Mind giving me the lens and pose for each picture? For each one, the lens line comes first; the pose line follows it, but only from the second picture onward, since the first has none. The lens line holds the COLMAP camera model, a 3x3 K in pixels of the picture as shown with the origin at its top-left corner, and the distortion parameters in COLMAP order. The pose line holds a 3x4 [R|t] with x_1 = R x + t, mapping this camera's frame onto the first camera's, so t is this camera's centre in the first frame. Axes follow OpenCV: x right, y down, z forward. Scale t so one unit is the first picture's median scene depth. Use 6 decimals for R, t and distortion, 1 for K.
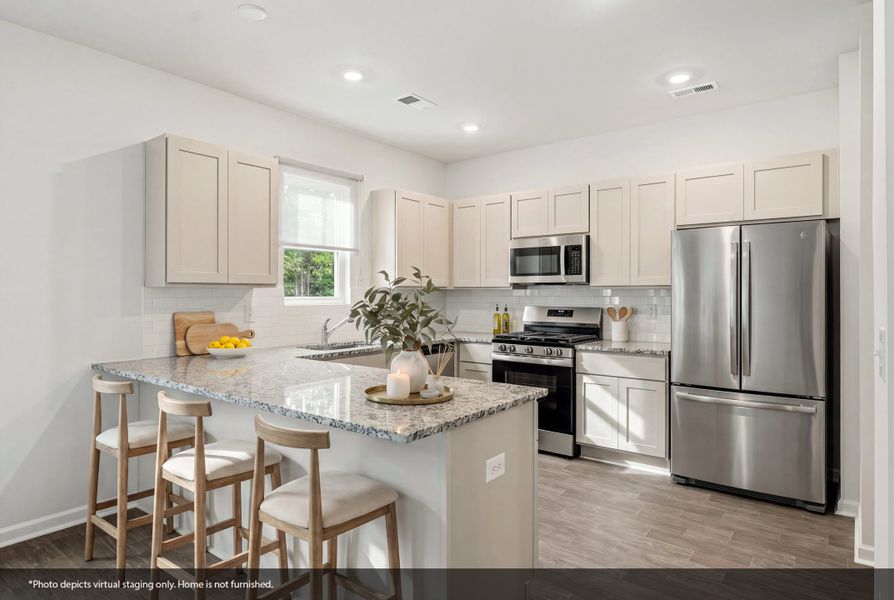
lens RADIAL K [[513.2, 0, 447.0], [0, 513.2, 296.1], [0, 0, 1]] dist [0.003119, 0.000410]
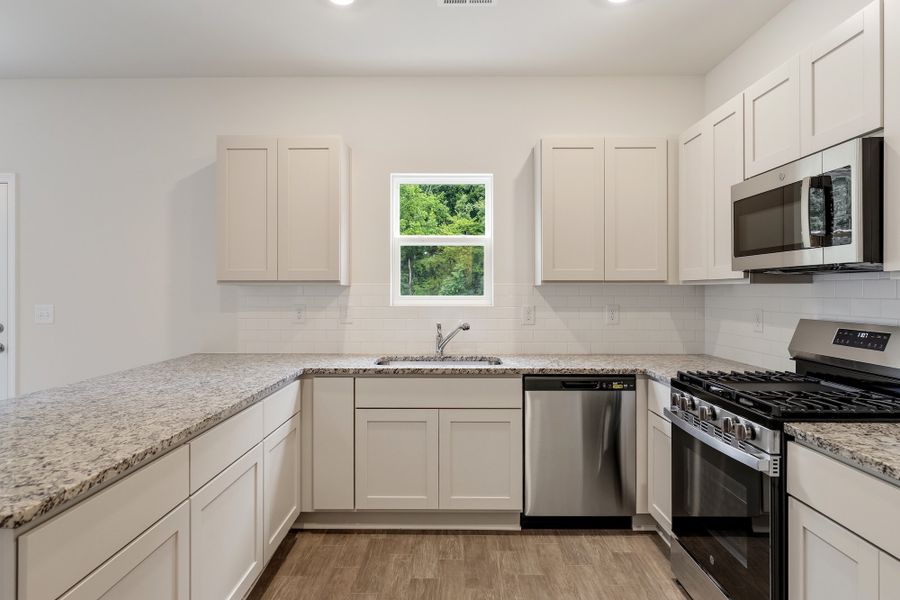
lens RADIAL K [[514.3, 0, 454.8], [0, 514.3, 285.4], [0, 0, 1]] dist [0.006390, -0.000686]
pose [[0.606991, -0.008837, -0.794659, 0.383506], [-0.004124, 0.999890, -0.014270, -0.003335], [0.794698, 0.011938, 0.606888, 0.519369]]
